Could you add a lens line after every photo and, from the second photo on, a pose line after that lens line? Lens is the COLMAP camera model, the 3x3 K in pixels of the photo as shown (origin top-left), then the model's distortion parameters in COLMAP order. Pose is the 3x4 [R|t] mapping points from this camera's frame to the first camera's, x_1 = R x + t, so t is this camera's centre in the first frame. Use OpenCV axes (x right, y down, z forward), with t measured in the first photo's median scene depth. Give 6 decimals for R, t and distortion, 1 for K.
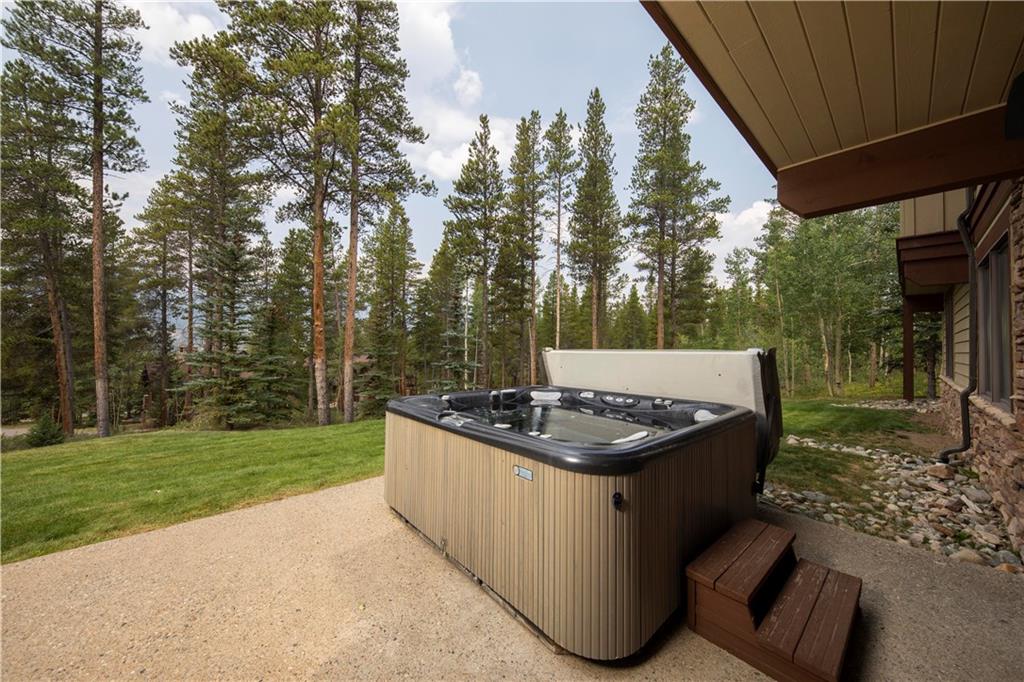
lens RADIAL K [[357.2, 0, 514.4], [0, 357.2, 342.0], [0, 0, 1]] dist [0.000877, -0.000016]
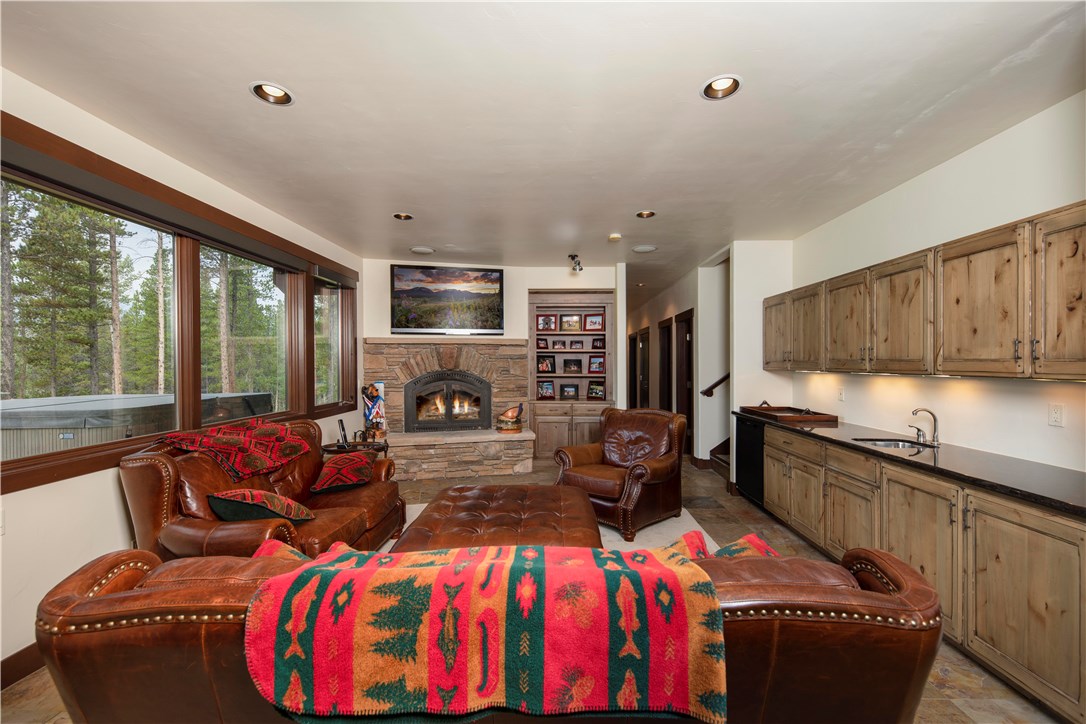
lens RADIAL K [[441.1, 0, 540.4], [0, 441.1, 365.7], [0, 0, 1]] dist [-0.002890, -0.000259]
pose [[0.693111, -0.014552, 0.720684, 0.008571], [-0.003447, 0.999718, 0.023500, -0.003889], [-0.720823, -0.018772, 0.692865, -0.167553]]
